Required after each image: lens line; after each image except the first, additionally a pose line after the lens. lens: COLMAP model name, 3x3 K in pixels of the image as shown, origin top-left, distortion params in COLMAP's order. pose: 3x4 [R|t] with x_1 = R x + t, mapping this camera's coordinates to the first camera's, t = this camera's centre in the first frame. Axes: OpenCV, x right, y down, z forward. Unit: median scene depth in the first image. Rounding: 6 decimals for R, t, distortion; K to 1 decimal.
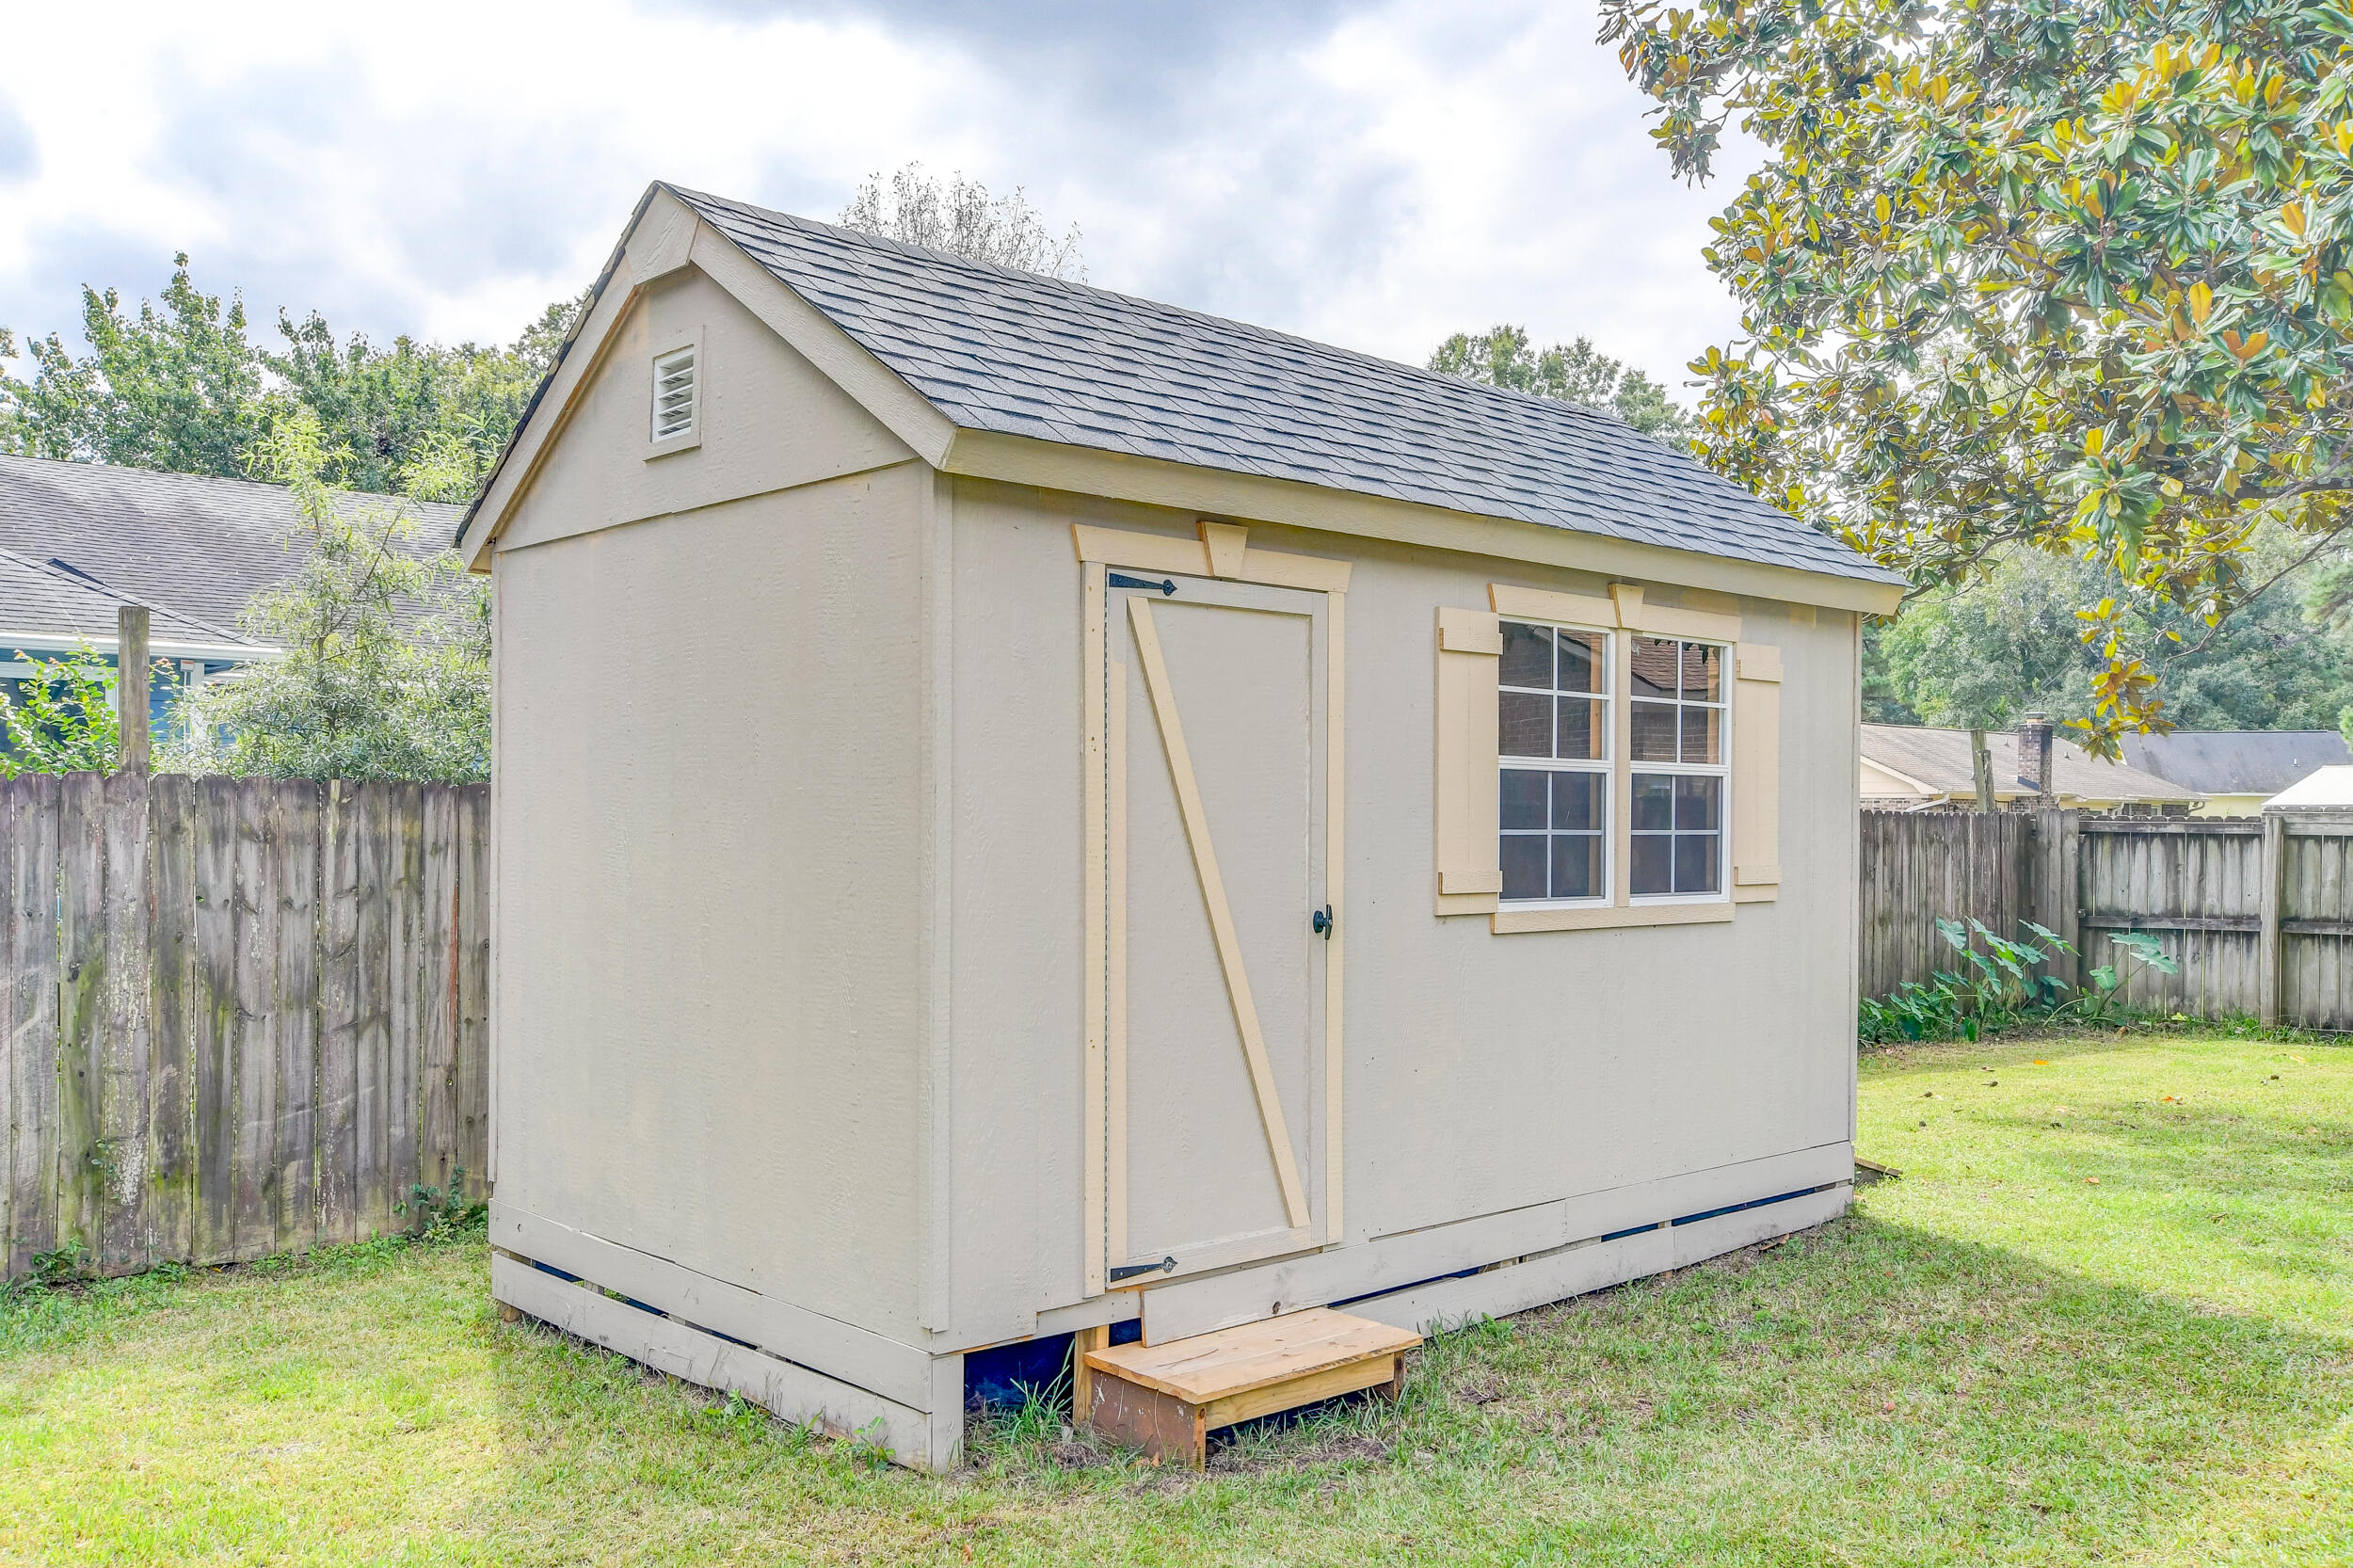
lens RADIAL K [[1963.0, 0, 1140.6], [0, 1963.0, 860.9], [0, 0, 1]] dist [0.012629, 0.021799]
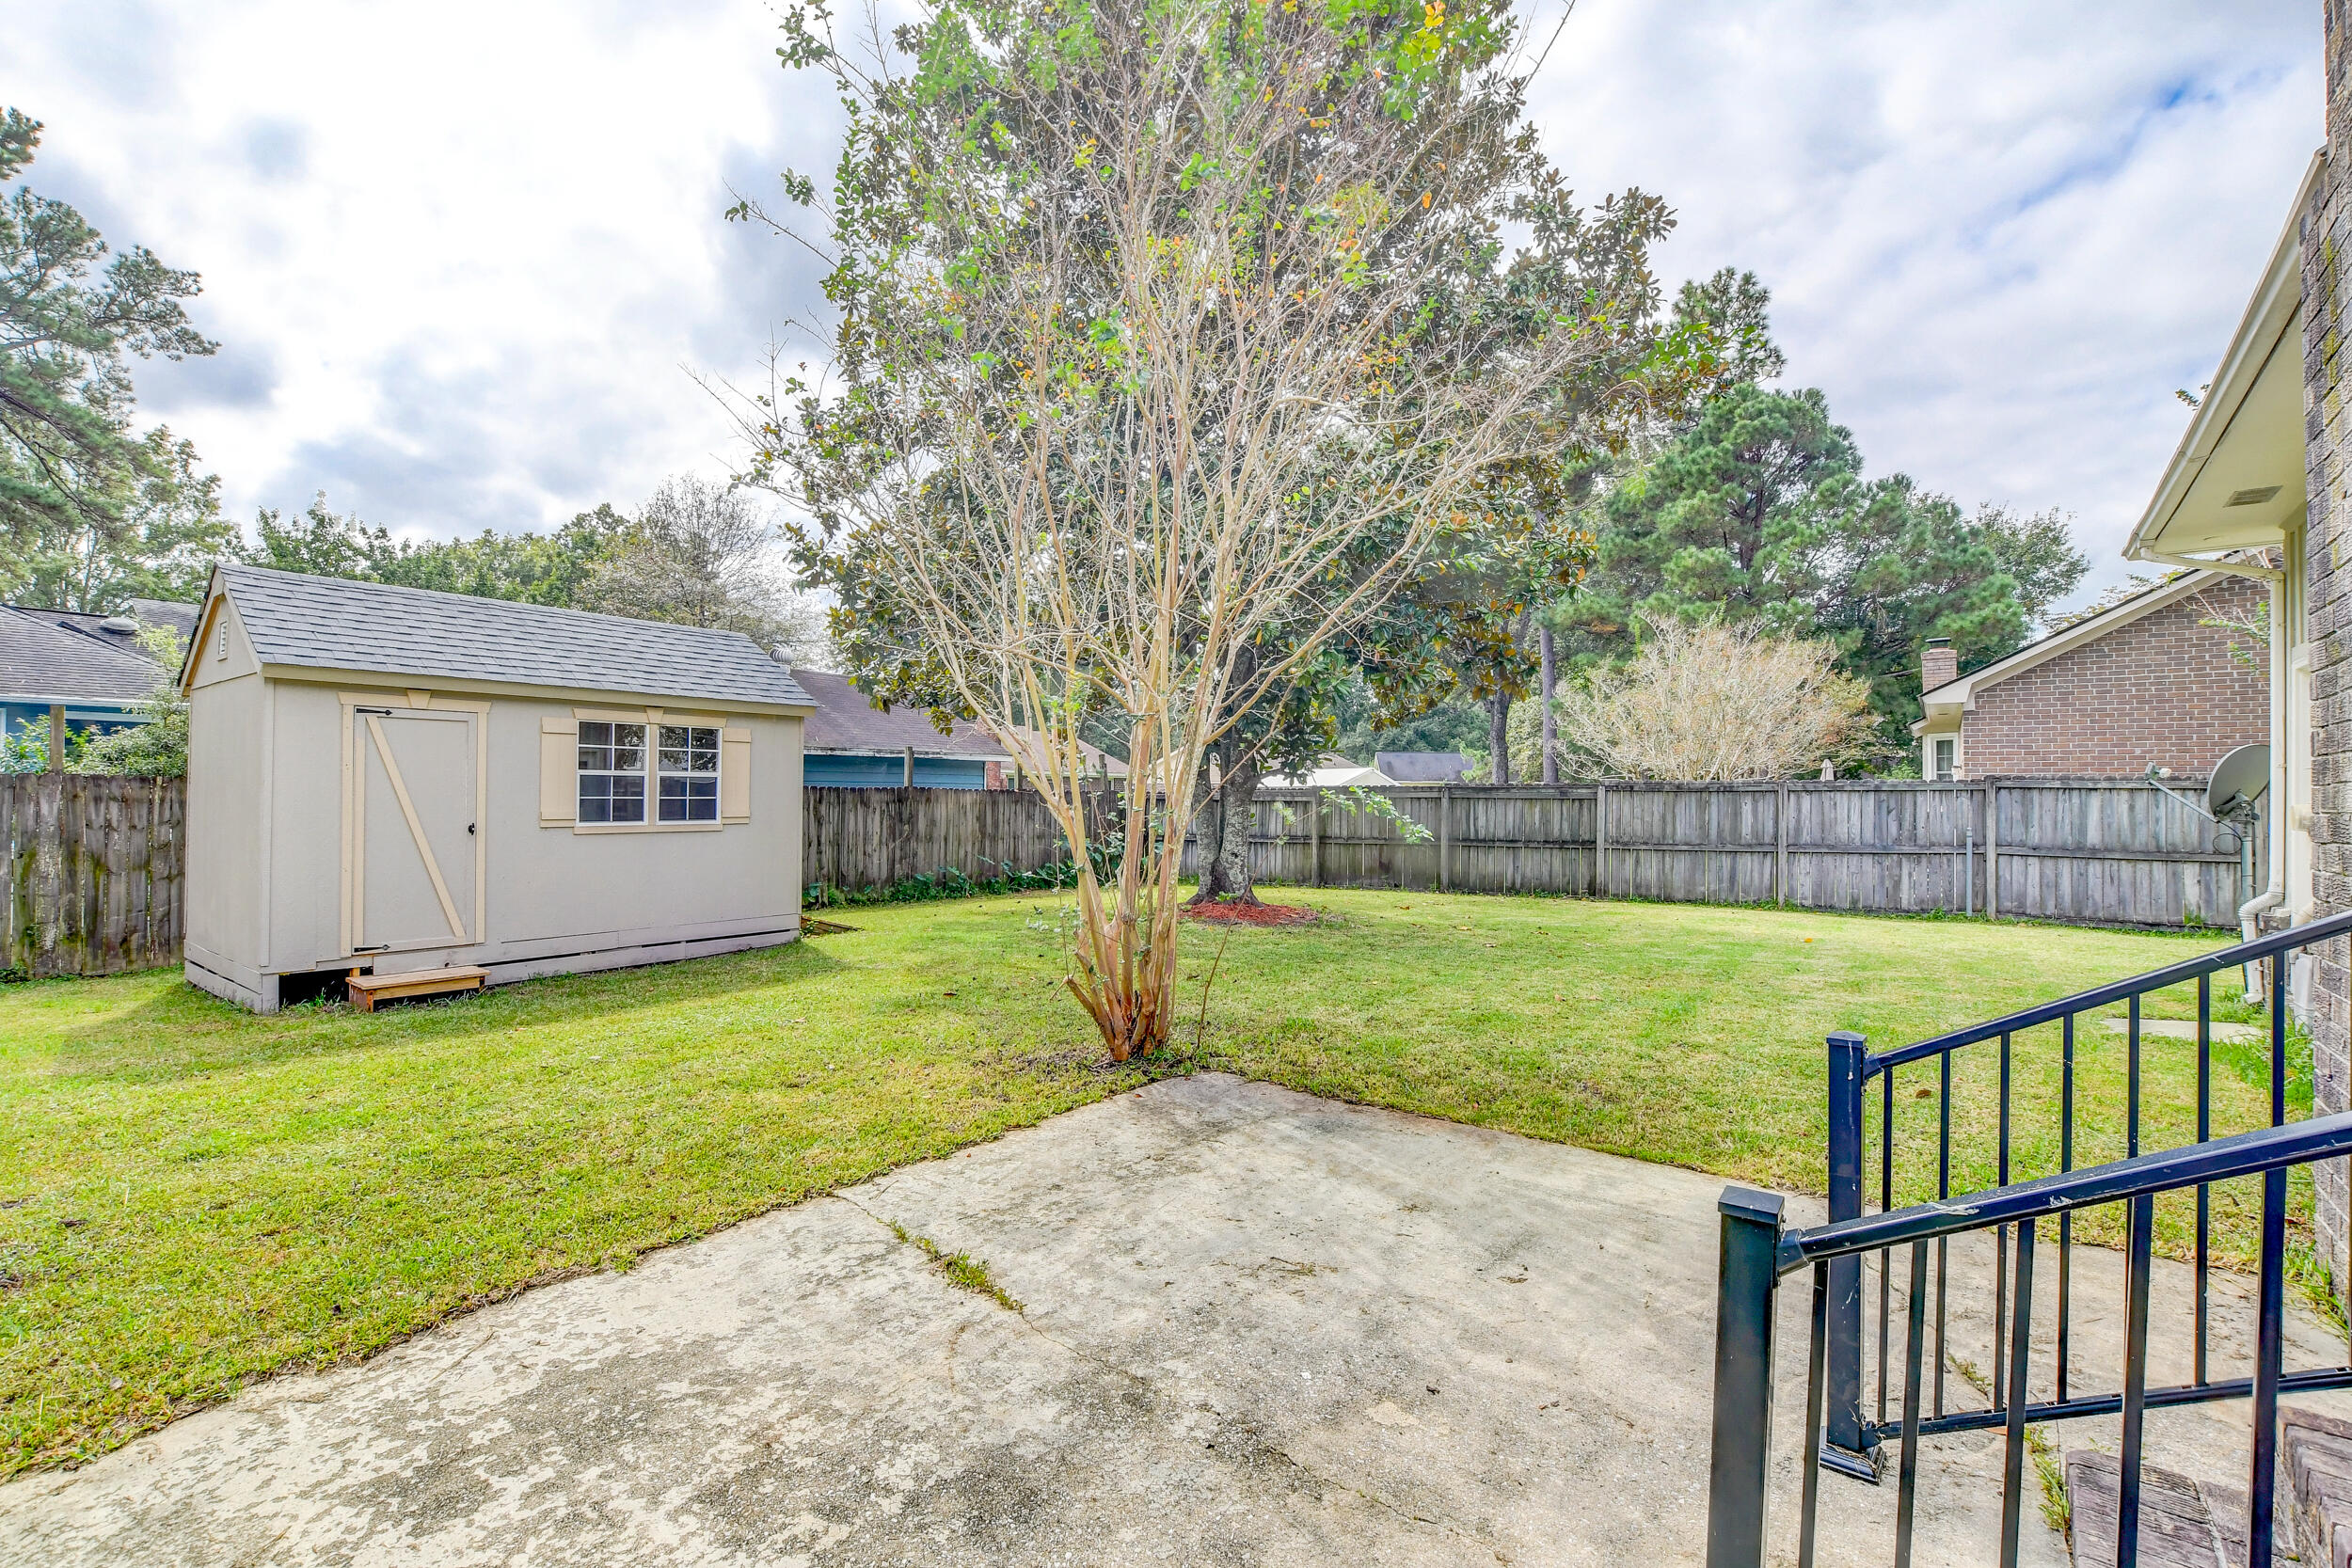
lens RADIAL K [[1035.7, 0, 1158.0], [0, 1035.7, 783.9], [0, 0, 1]] dist [-0.028228, 0.001913]
pose [[0.980987, 0.002368, 0.194058, 0.595563], [0.003432, 0.999558, -0.029543, 0.009932], [-0.194042, 0.029647, 0.980545, -0.491736]]
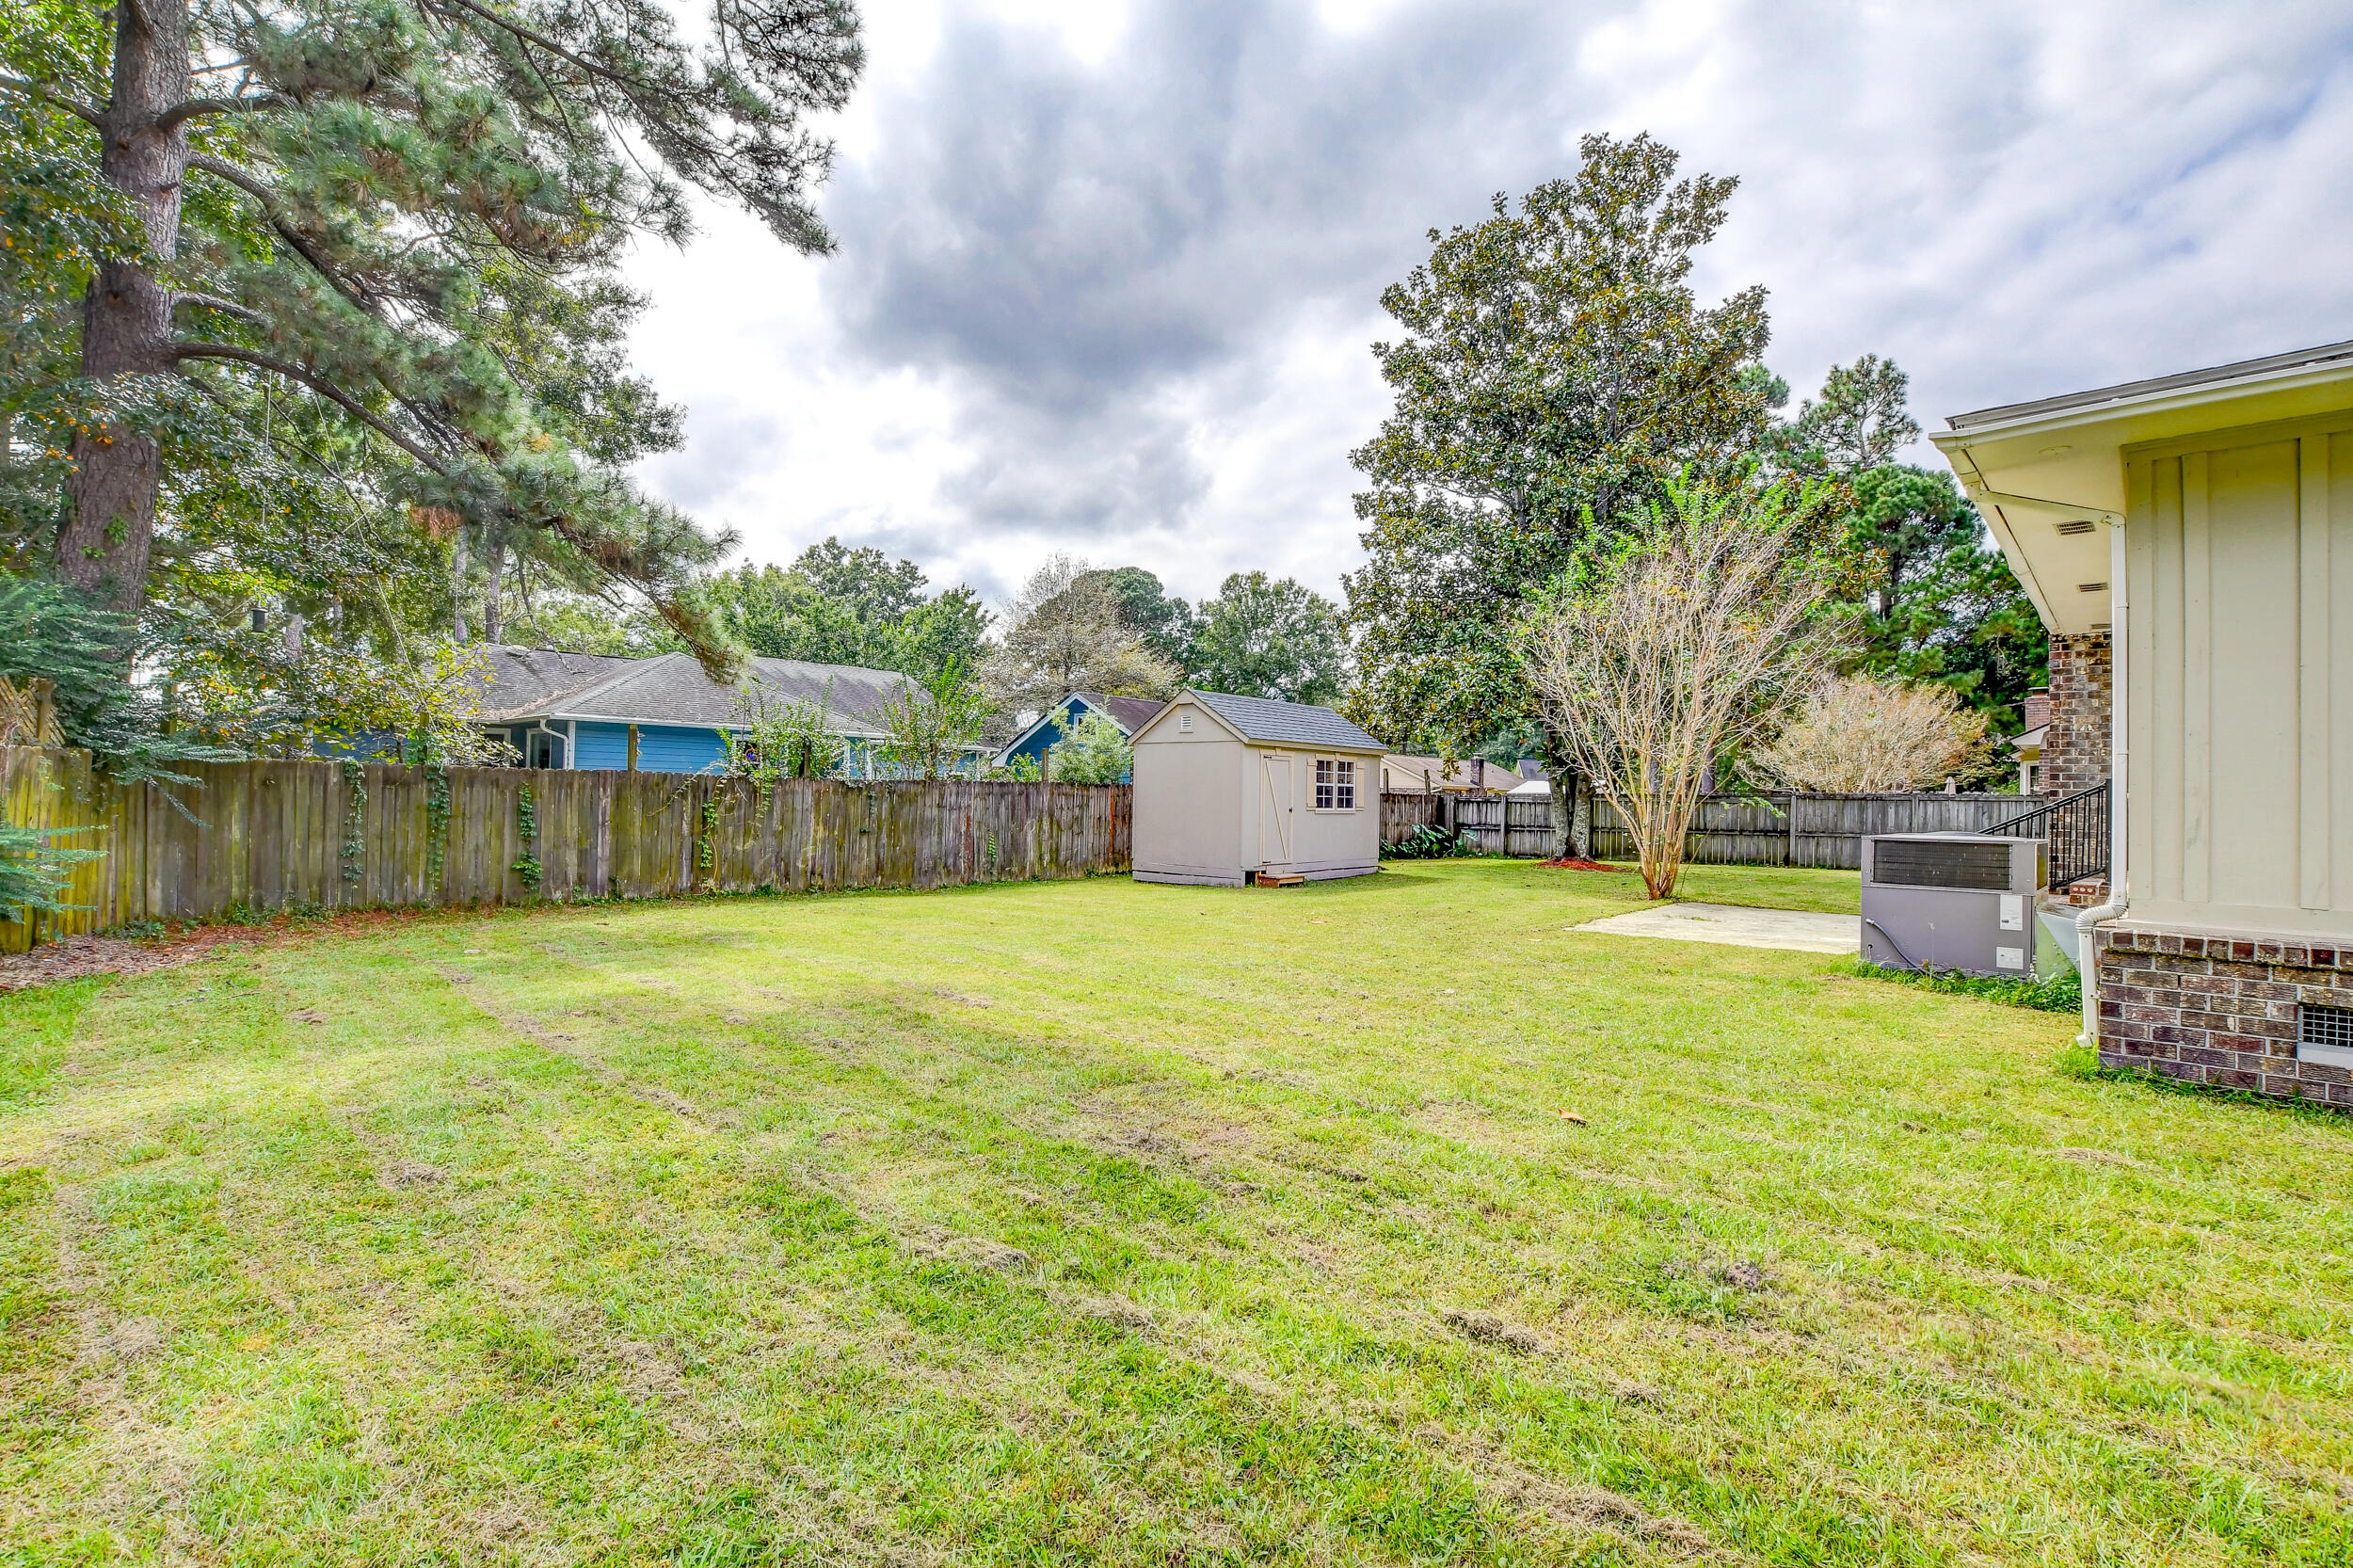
lens RADIAL K [[1036.3, 0, 1169.5], [0, 1036.3, 785.8], [0, 0, 1]] dist [-0.028228, 0.001913]
pose [[0.993484, 0.013213, 0.113203, -0.499965], [-0.009957, 0.999522, -0.029283, 0.040960], [-0.113535, 0.027965, 0.993140, -1.672570]]
